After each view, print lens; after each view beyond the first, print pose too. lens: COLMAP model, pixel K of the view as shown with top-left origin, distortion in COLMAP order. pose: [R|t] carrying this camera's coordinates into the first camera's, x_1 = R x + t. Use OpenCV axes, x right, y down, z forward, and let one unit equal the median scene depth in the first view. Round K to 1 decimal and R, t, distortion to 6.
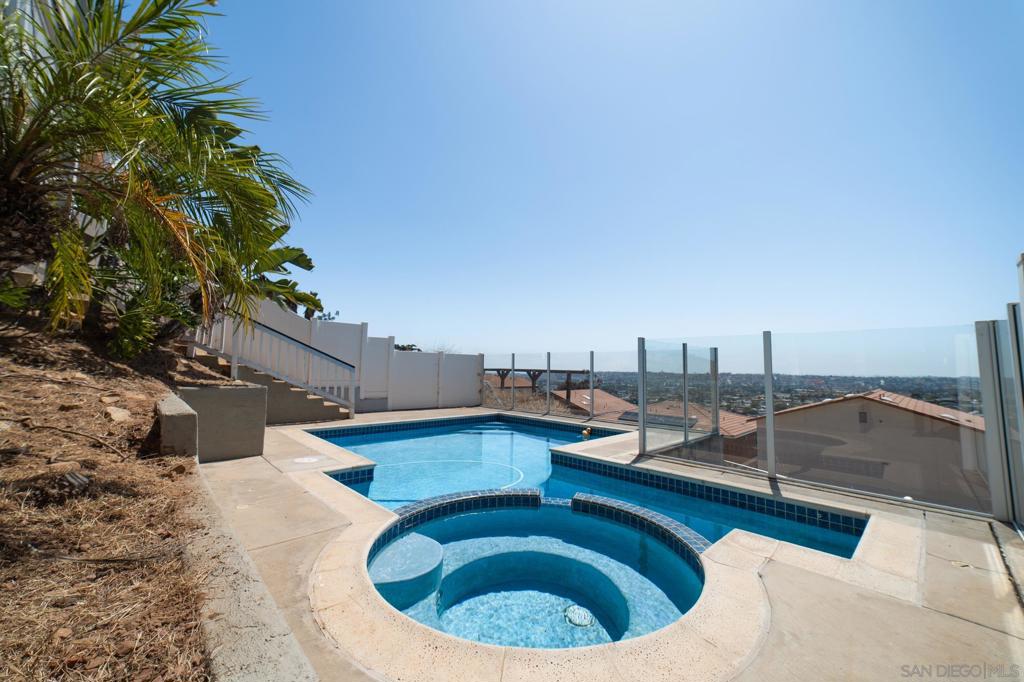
lens RADIAL K [[393.1, 0, 508.6], [0, 393.1, 336.3], [0, 0, 1]] dist [-0.019869, 0.010121]
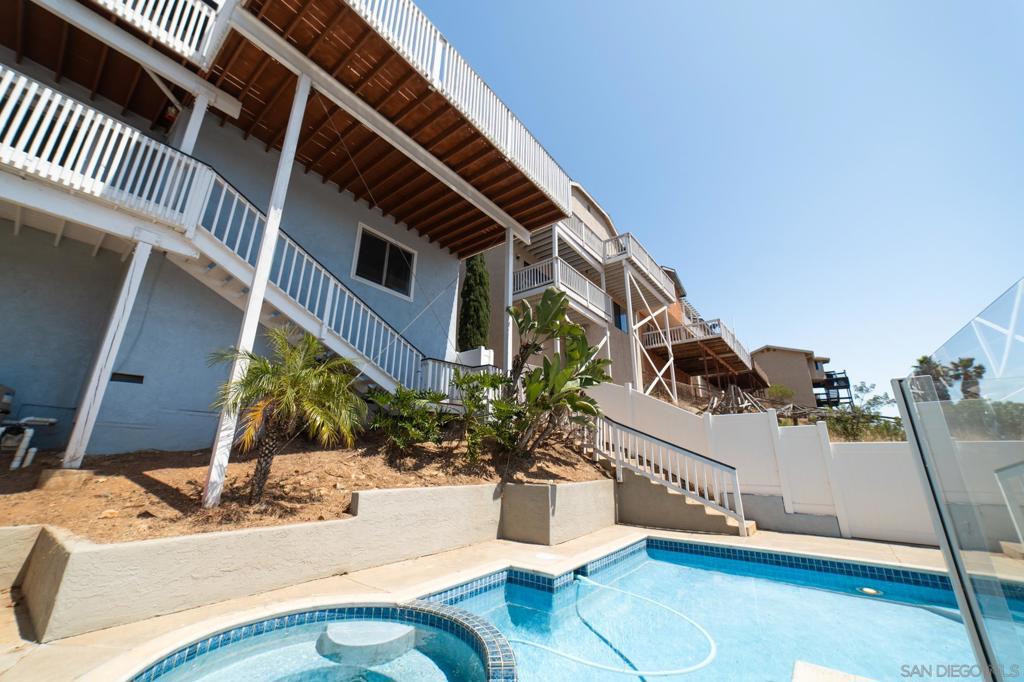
lens RADIAL K [[393.1, 0, 508.6], [0, 393.1, 336.3], [0, 0, 1]] dist [-0.019869, 0.010121]
pose [[0.156755, -0.308610, -0.938183, 0.900741], [0.072675, 0.950956, -0.300669, 0.061613], [0.984960, -0.021051, 0.171495, 0.914423]]
